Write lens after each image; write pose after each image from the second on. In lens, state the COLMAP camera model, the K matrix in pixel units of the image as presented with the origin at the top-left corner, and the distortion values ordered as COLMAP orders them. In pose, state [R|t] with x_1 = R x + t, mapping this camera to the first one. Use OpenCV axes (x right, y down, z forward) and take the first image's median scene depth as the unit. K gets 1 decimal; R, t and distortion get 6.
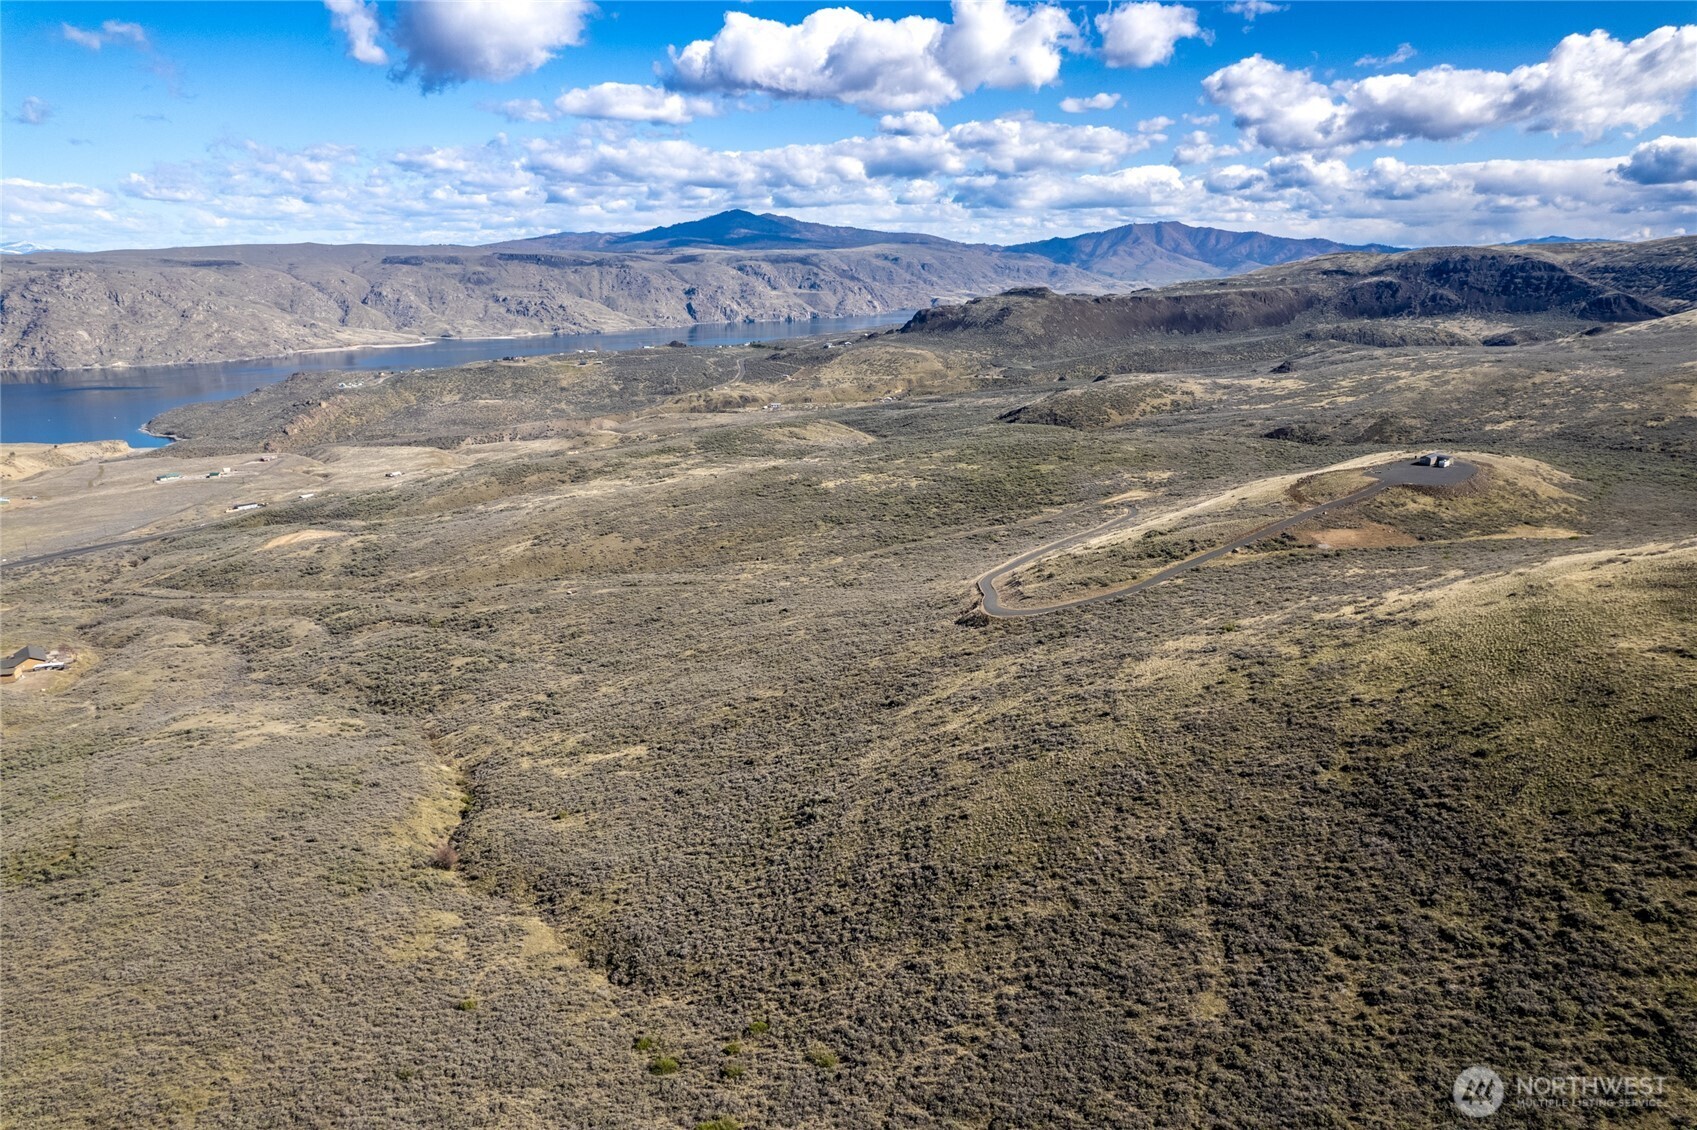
lens RADIAL K [[1088.8, 0, 856.5], [0, 1088.8, 562.5], [0, 0, 1]] dist [-0.077561, 0.072686]
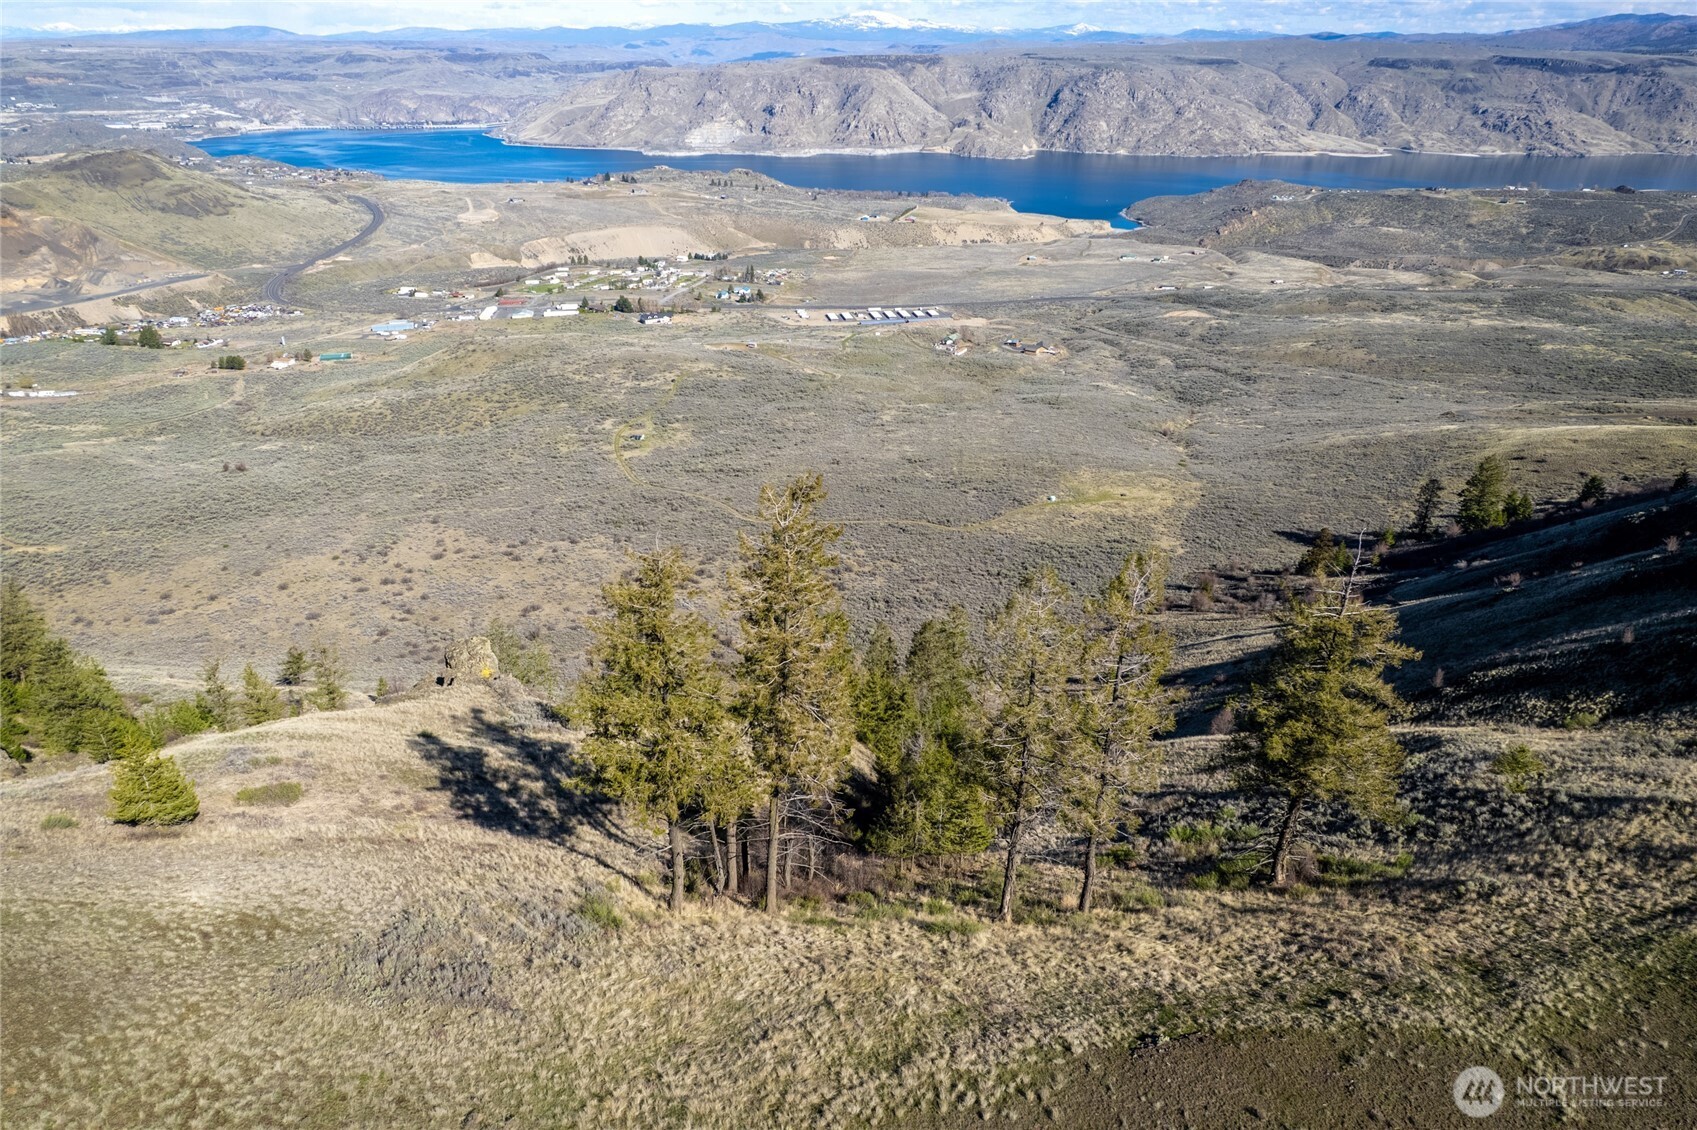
lens RADIAL K [[1088.8, 0, 857.4], [0, 1088.8, 561.7], [0, 0, 1]] dist [-0.077561, 0.072686]
pose [[0.677935, 0.325259, -0.659250, 0.103051], [-0.203226, 0.944764, 0.257139, 0.003624], [0.706473, -0.040347, 0.706589, -0.155095]]
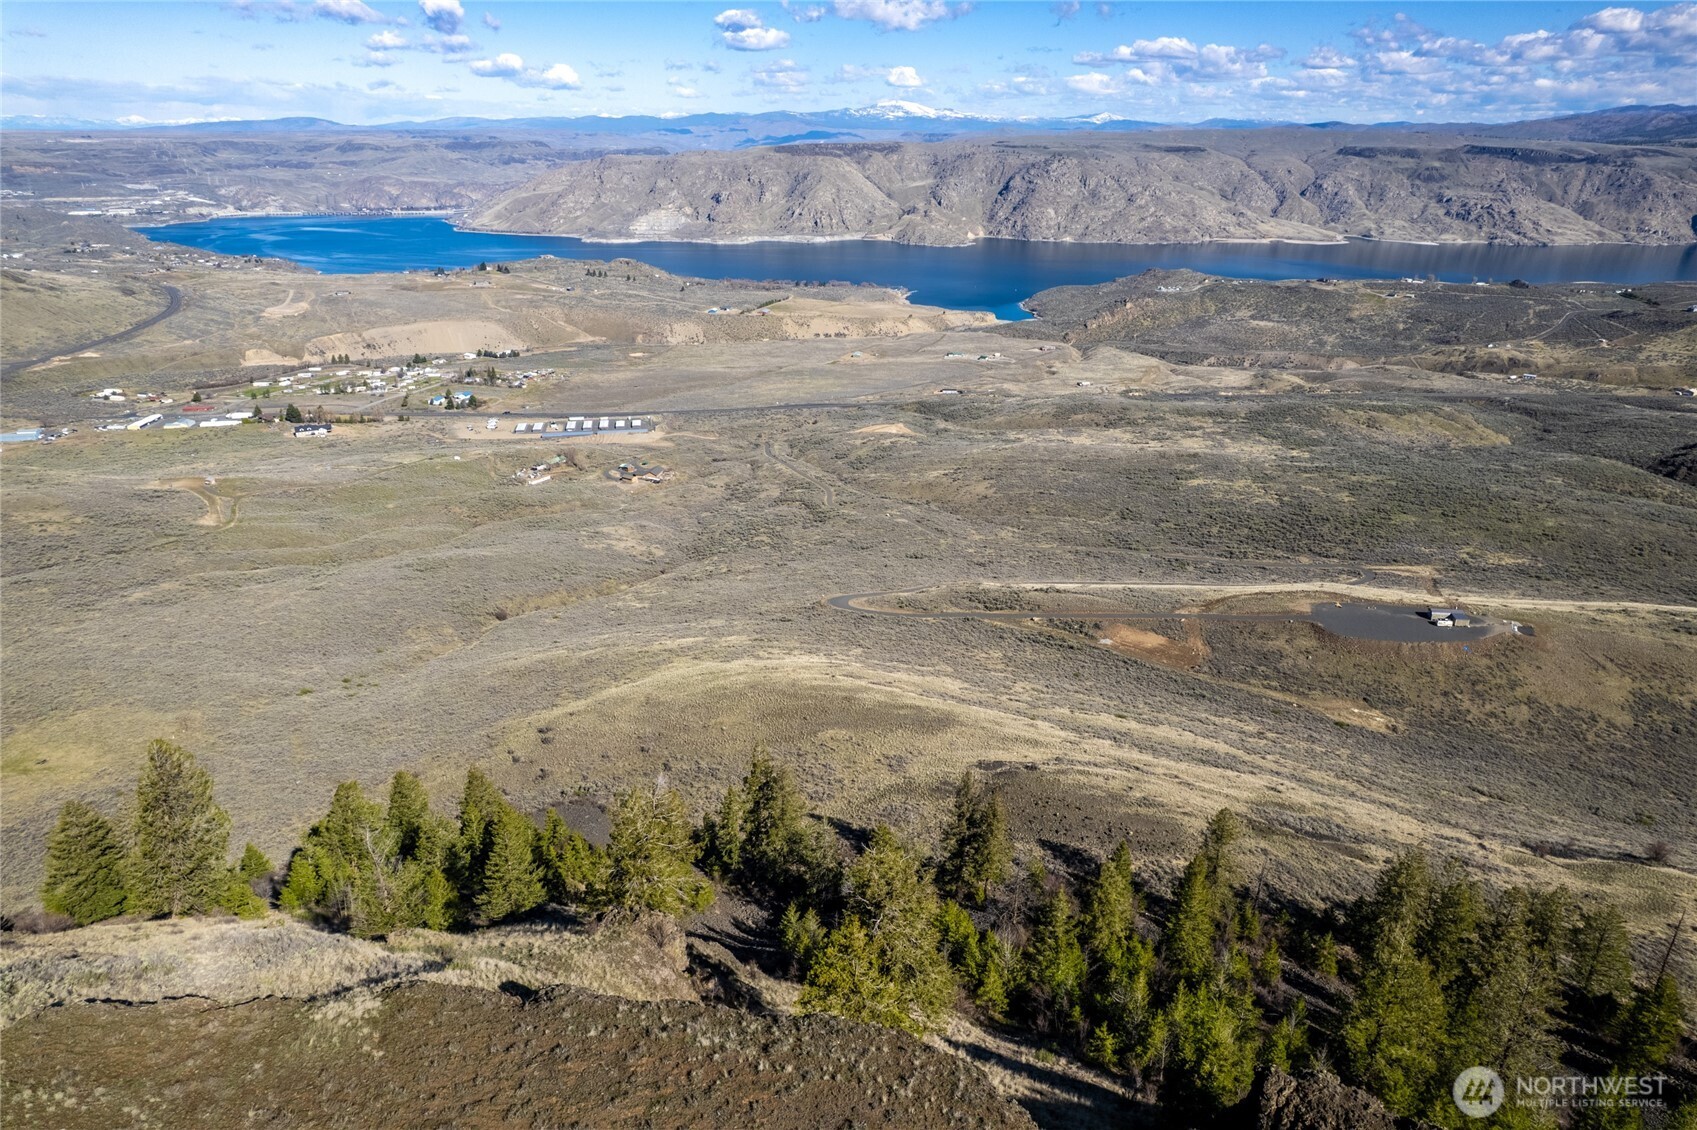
lens RADIAL K [[1088.8, 0, 858.5], [0, 1088.8, 566.5], [0, 0, 1]] dist [-0.077561, 0.072686]
pose [[0.655331, 0.288249, -0.698179, 0.160051], [-0.208329, 0.957445, 0.199745, -0.040825], [0.726044, 0.014551, 0.687494, 0.002183]]
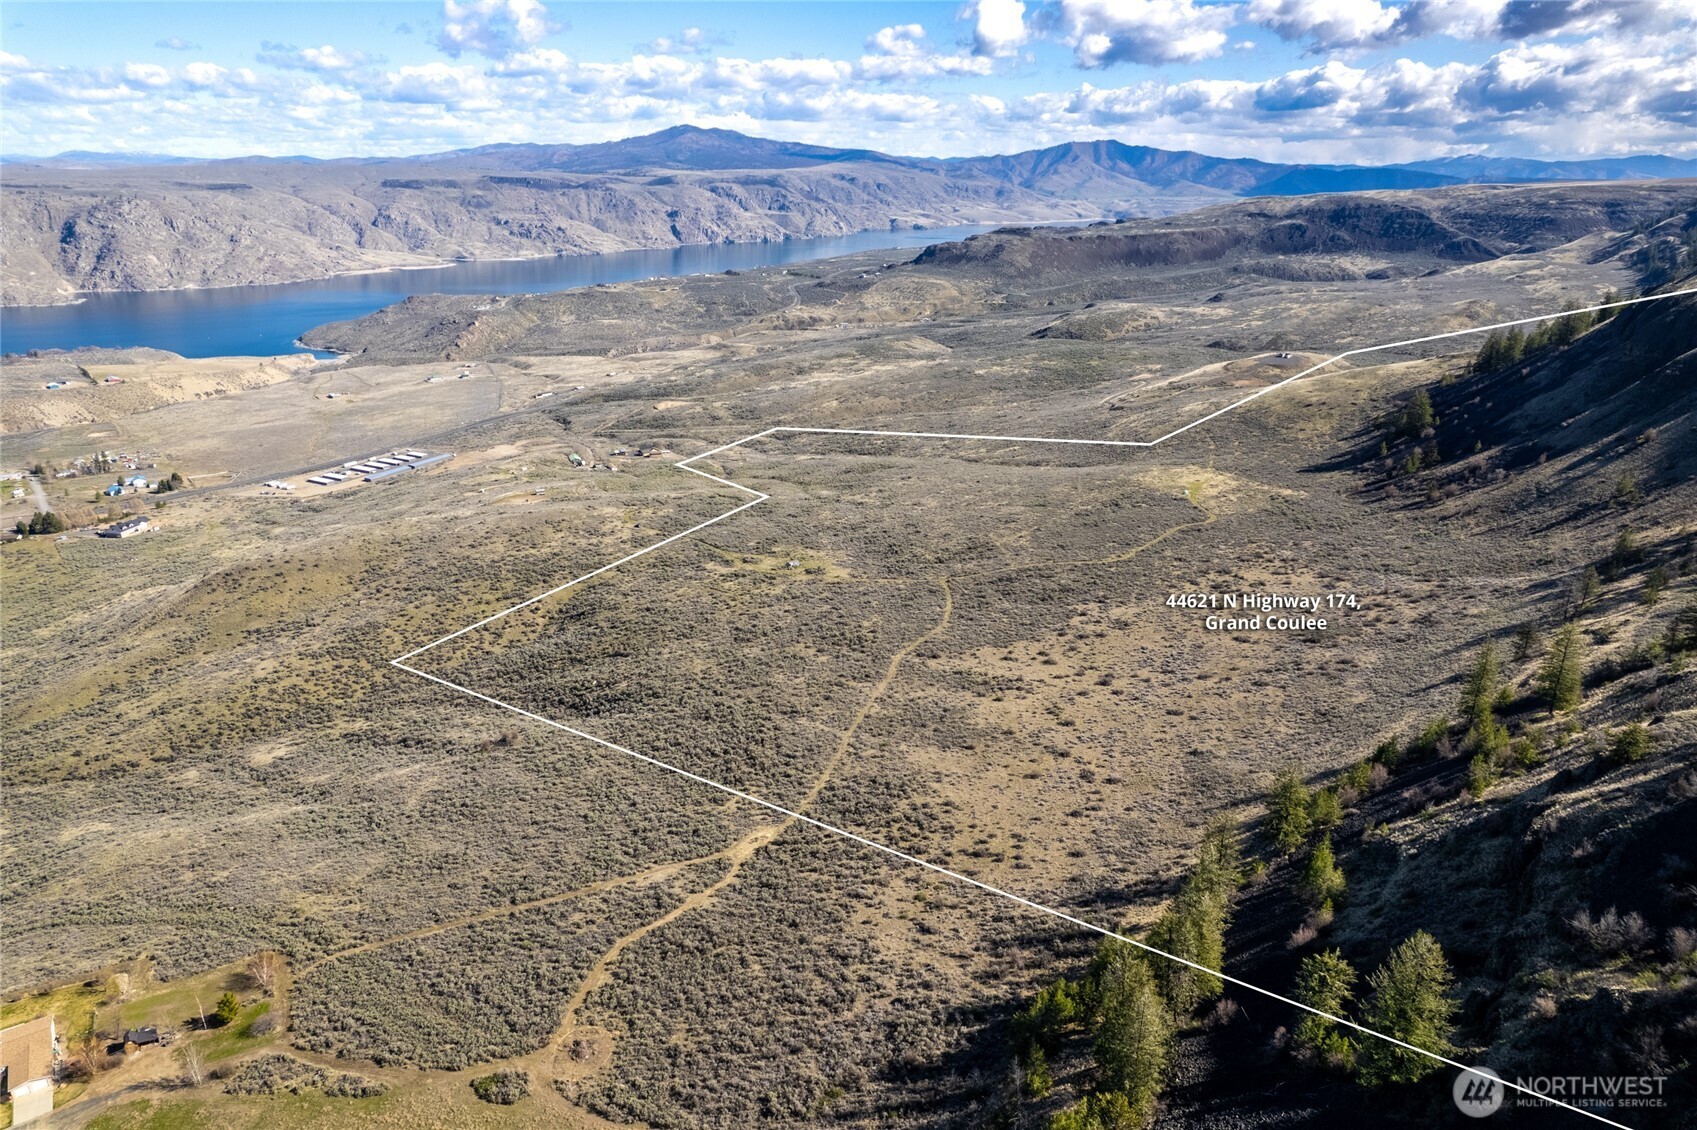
lens RADIAL K [[1088.8, 0, 854.1], [0, 1088.8, 568.5], [0, 0, 1]] dist [-0.077561, 0.072686]
pose [[0.998130, -0.014159, 0.059462, -0.105834], [0.009196, 0.996513, 0.082928, 0.031962], [-0.060429, -0.082226, 0.994780, -0.255712]]
